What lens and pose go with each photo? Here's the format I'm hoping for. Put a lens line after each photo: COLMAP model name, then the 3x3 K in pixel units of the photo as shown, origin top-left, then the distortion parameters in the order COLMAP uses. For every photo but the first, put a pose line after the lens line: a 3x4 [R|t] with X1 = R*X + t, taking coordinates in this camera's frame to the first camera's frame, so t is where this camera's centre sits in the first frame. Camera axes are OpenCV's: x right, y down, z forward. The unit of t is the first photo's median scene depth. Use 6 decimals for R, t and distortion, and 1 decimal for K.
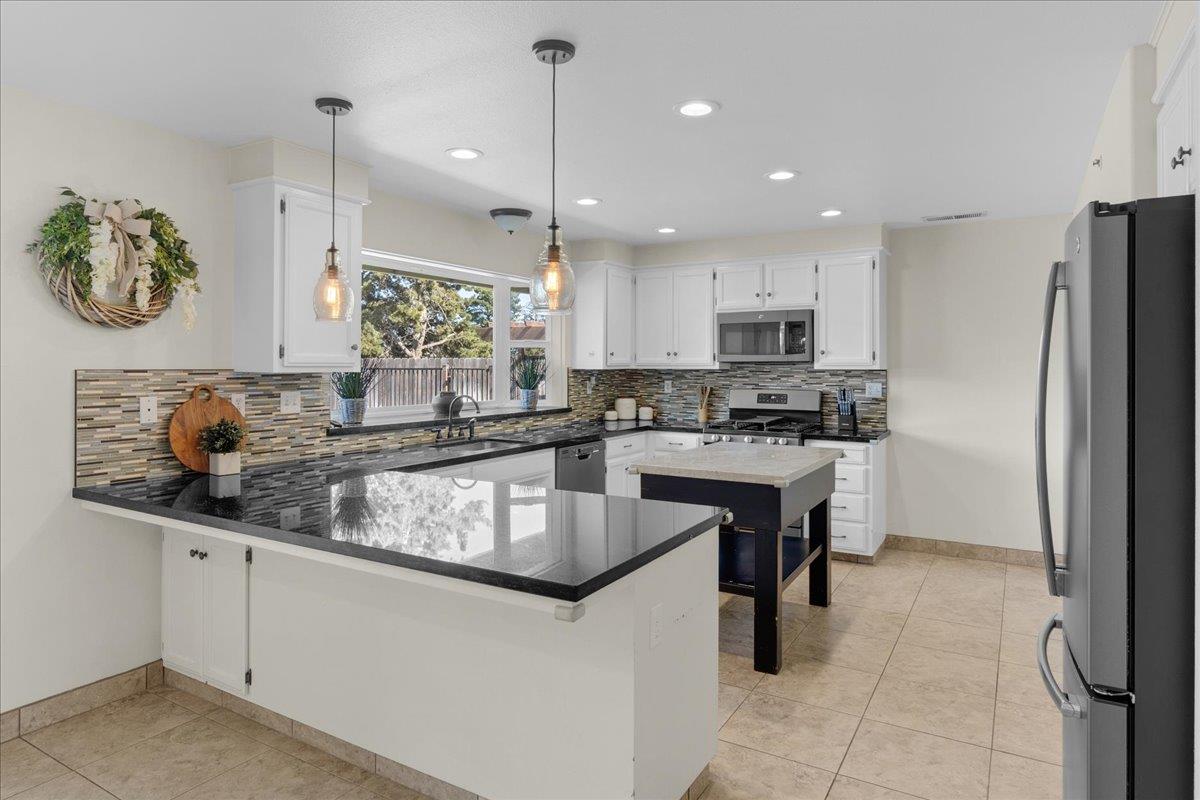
lens RADIAL K [[718.0, 0, 602.4], [0, 718.0, 358.0], [0, 0, 1]] dist [0.022264, 0.001289]
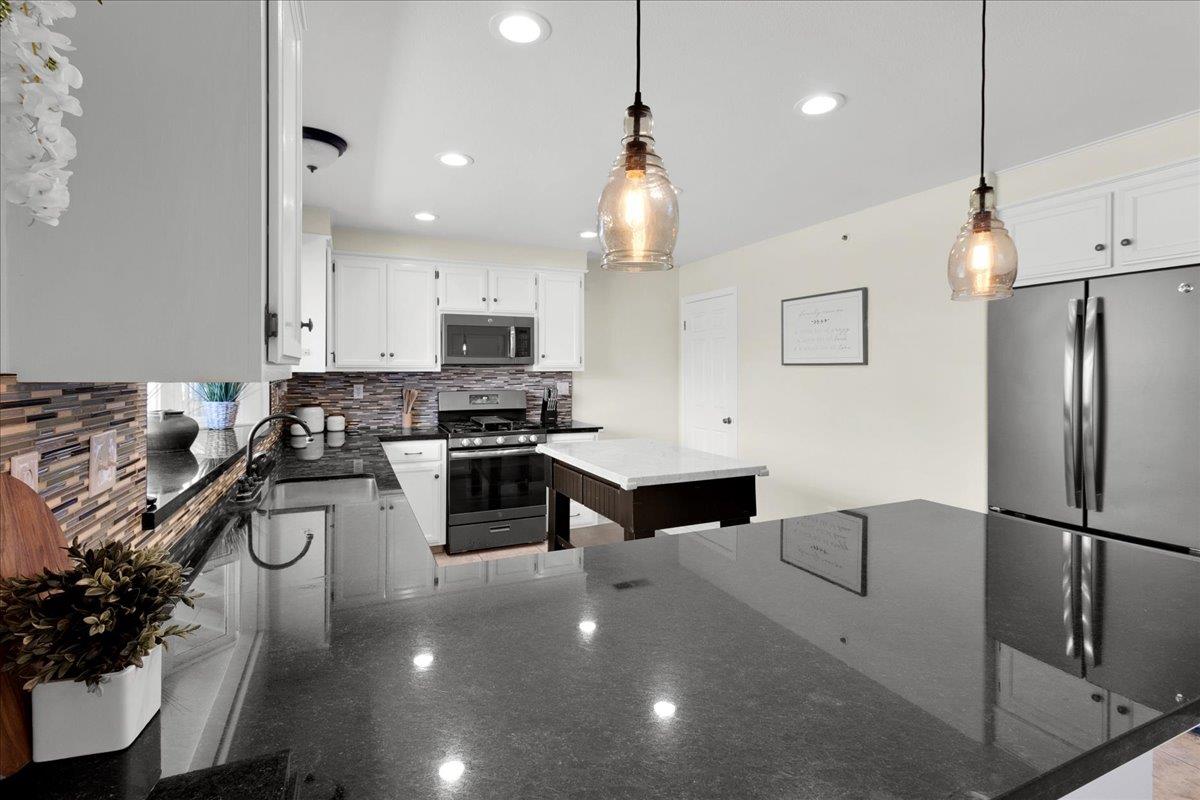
lens RADIAL K [[553.8, 0, 608.8], [0, 553.8, 368.6], [0, 0, 1]] dist [-0.004139, -0.000353]
pose [[0.570612, 0.001175, 0.821219, -0.407849], [-0.008702, 0.999951, 0.004615, 0.007772], [-0.821174, -0.009779, 0.570594, 0.489820]]
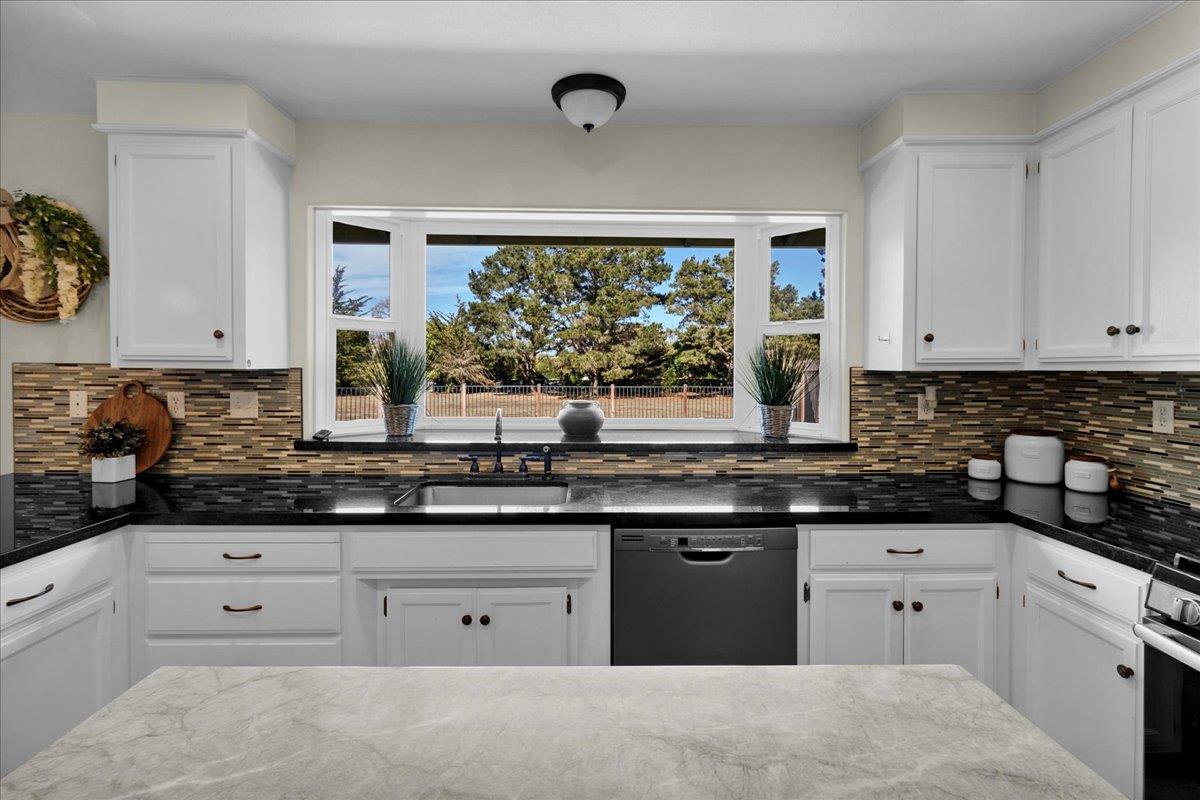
lens RADIAL K [[553.8, 0, 611.3], [0, 553.8, 368.9], [0, 0, 1]] dist [-0.004139, -0.000353]
pose [[0.521077, 0.000479, -0.853510, 0.264402], [0.004579, 0.999984, 0.003356, 0.015892], [0.853498, -0.005657, 0.521066, 0.811806]]
